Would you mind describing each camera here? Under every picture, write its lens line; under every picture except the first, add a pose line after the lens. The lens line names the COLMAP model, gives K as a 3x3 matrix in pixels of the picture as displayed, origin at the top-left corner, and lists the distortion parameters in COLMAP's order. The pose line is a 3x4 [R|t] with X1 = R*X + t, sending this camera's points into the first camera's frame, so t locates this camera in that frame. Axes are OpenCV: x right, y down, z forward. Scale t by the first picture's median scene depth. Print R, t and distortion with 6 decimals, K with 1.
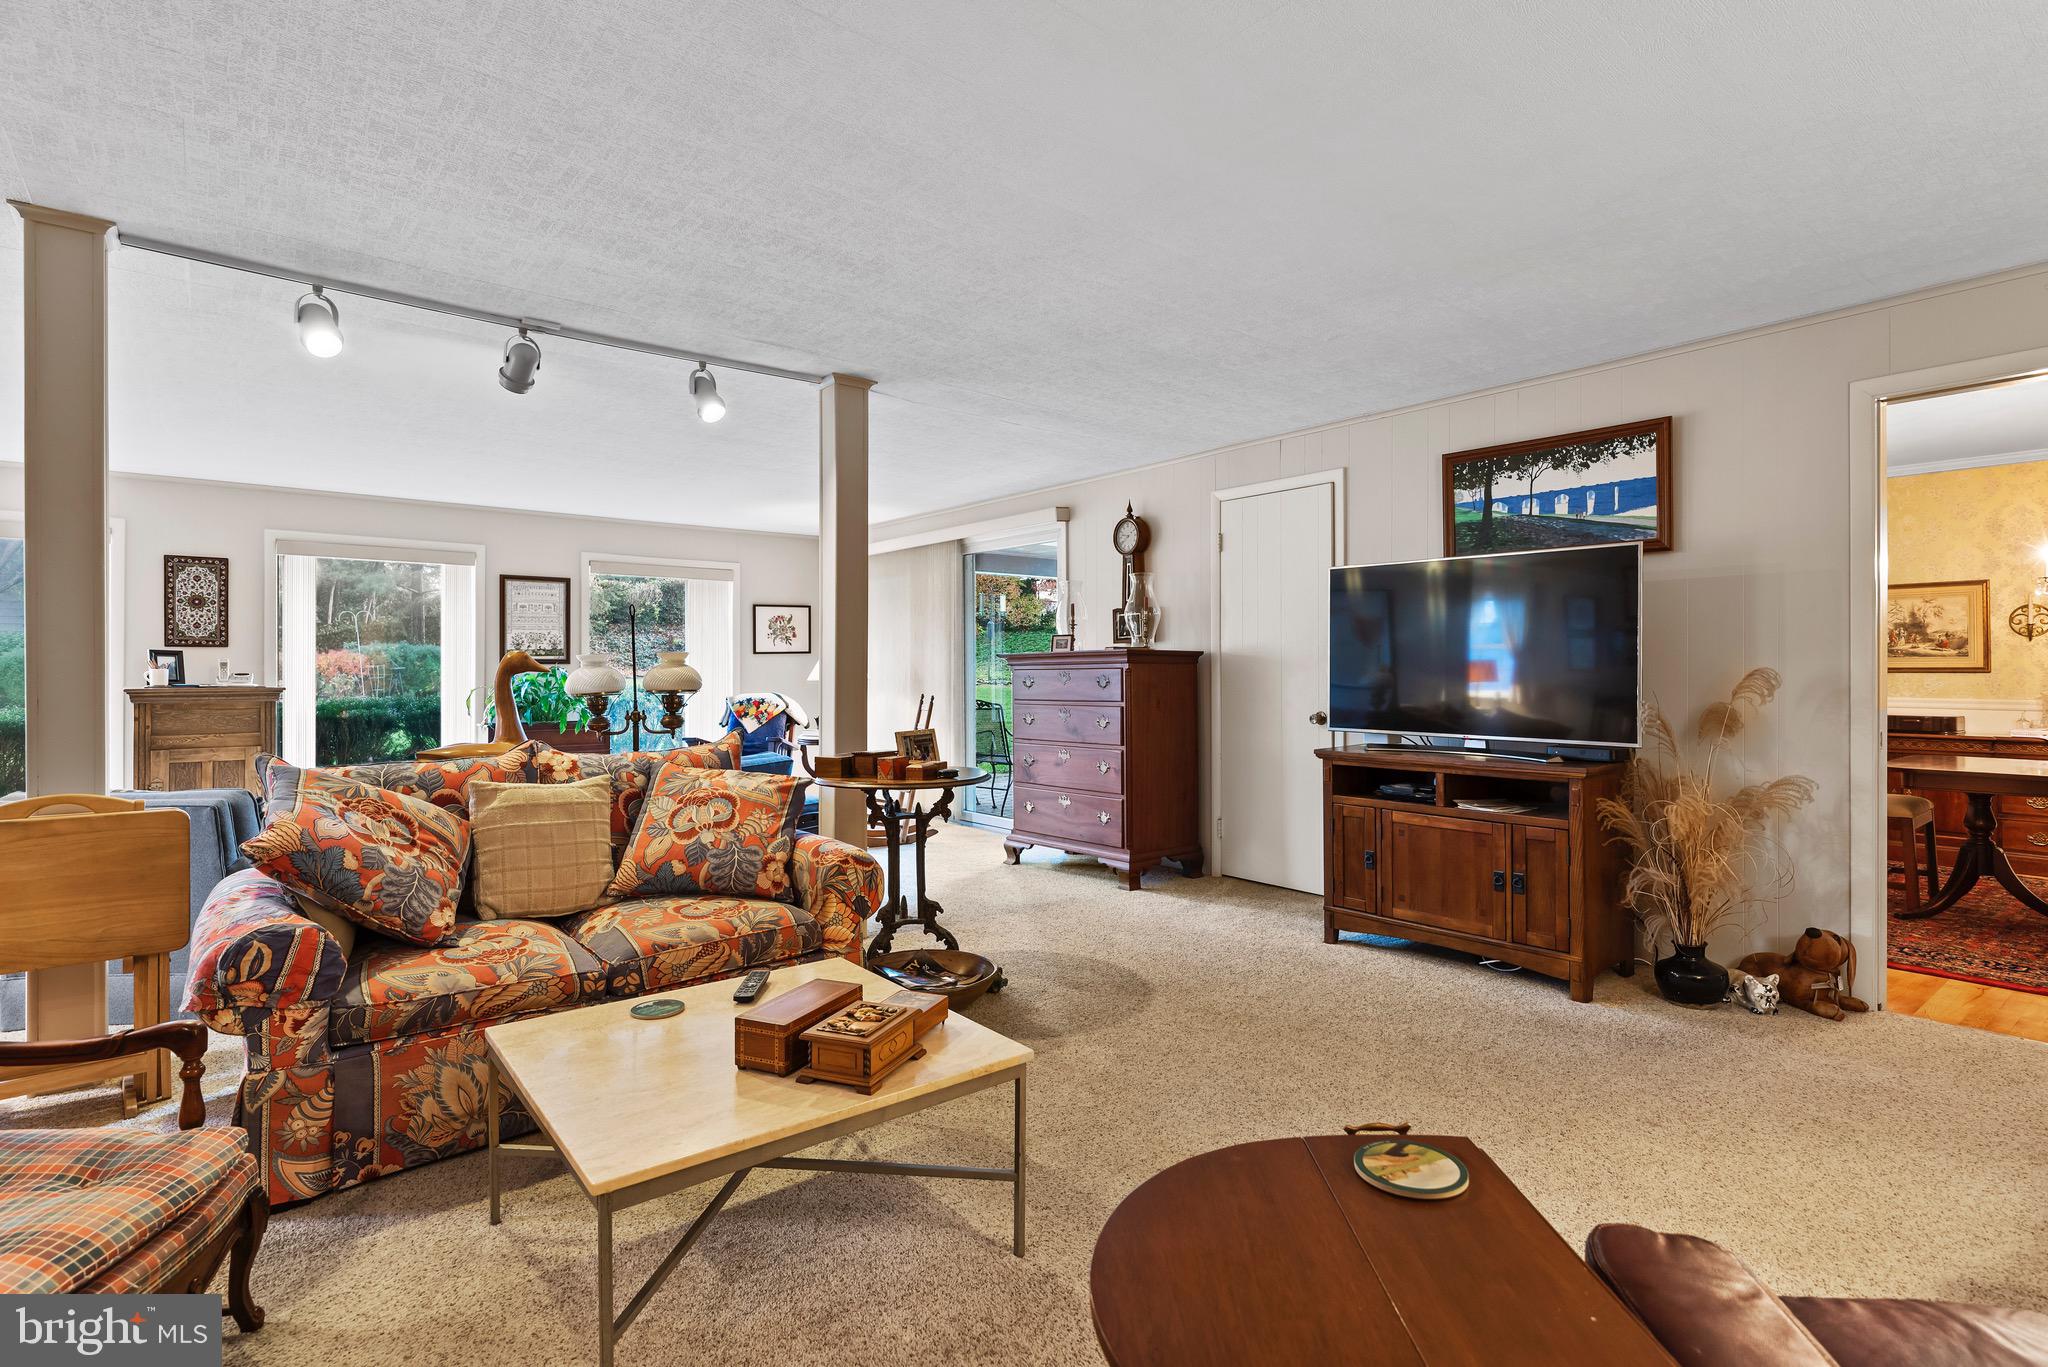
lens RADIAL K [[1010.7, 0, 1059.5], [0, 1010.7, 668.3], [0, 0, 1]] dist [-0.001172, -0.000456]
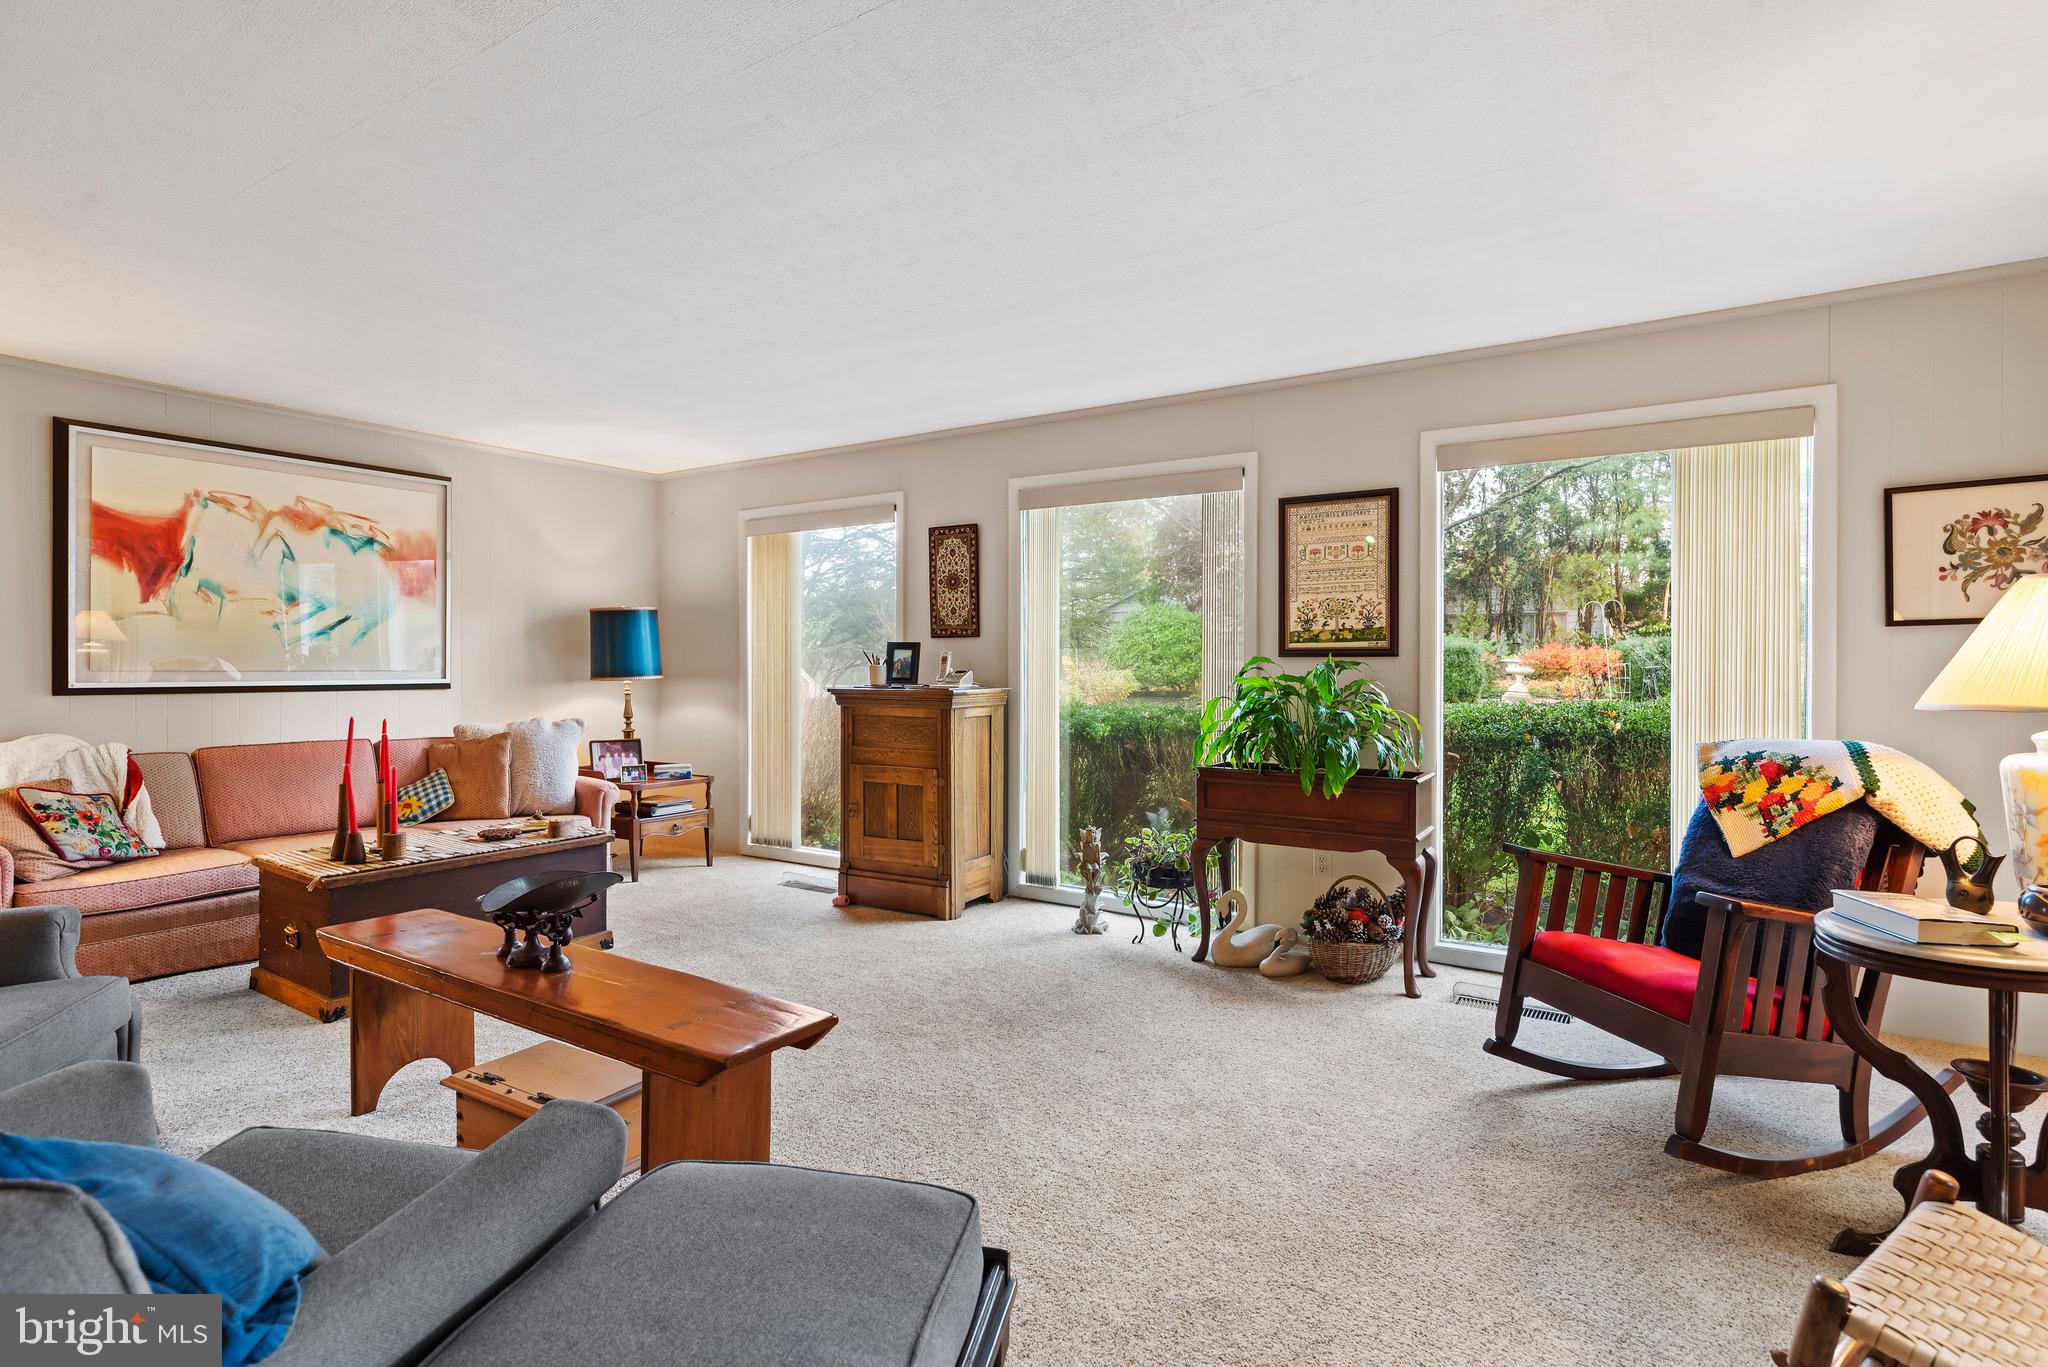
lens RADIAL K [[995.8, 0, 1049.5], [0, 995.8, 675.7], [0, 0, 1]] dist [0.003060, 0.000386]
pose [[0.303726, 0.010554, -0.952701, -0.070887], [-0.002780, 0.999944, 0.010191, 0.000888], [0.952755, -0.000446, 0.303738, 0.817956]]
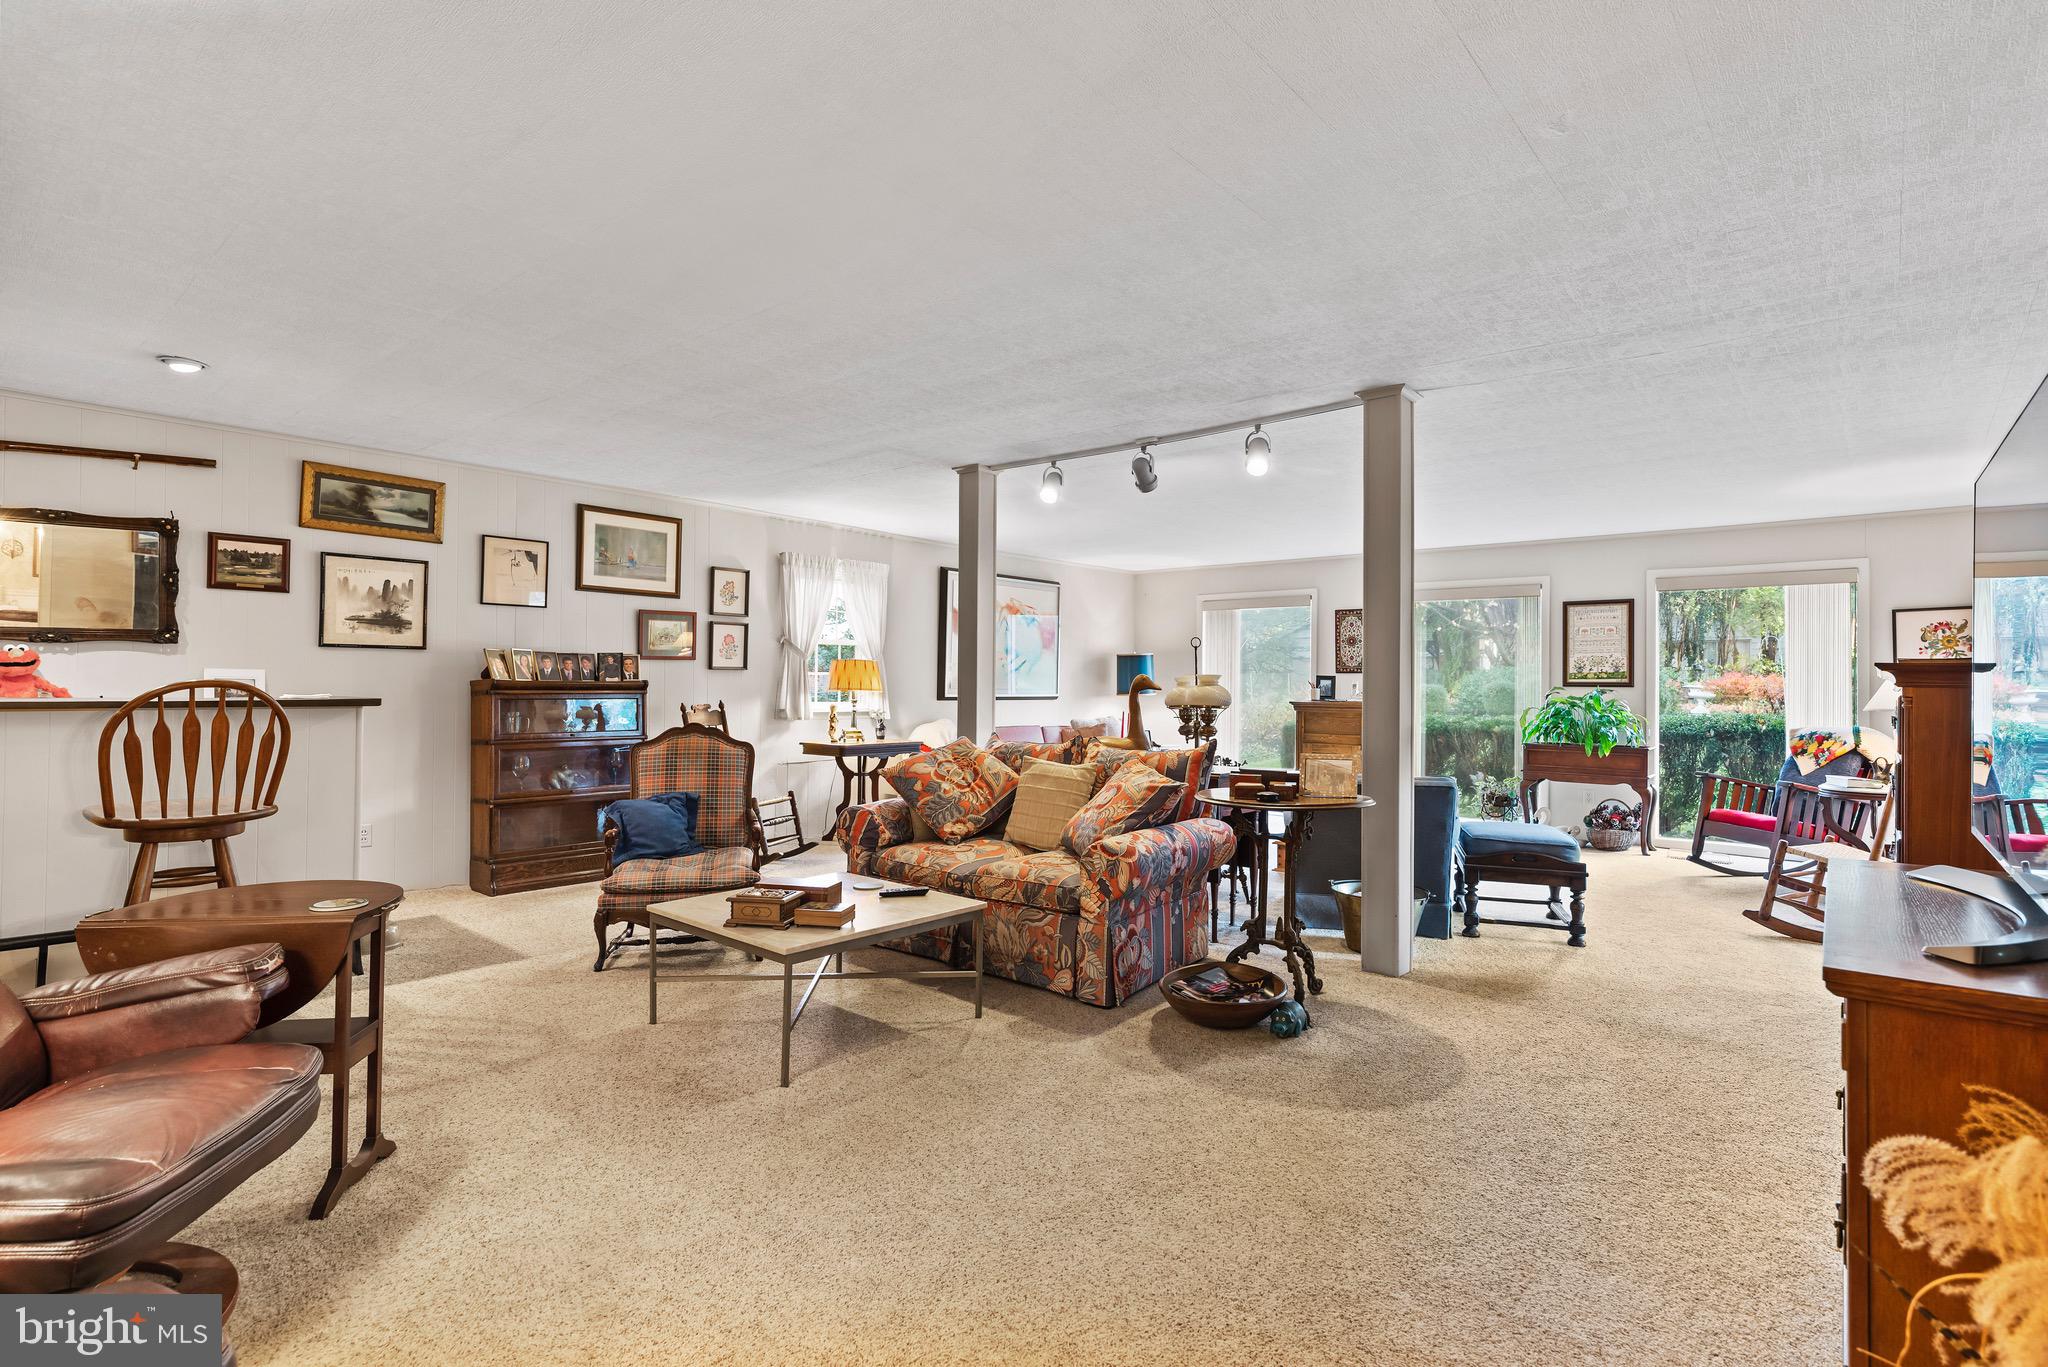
lens RADIAL K [[995.8, 0, 1049.5], [0, 995.8, 675.7], [0, 0, 1]] dist [0.003060, 0.000386]
pose [[0.169980, -0.006467, -0.985426, 0.438299], [-0.010881, 0.999905, -0.008439, -0.001271], [0.985388, 0.012156, 0.169893, 0.341651]]
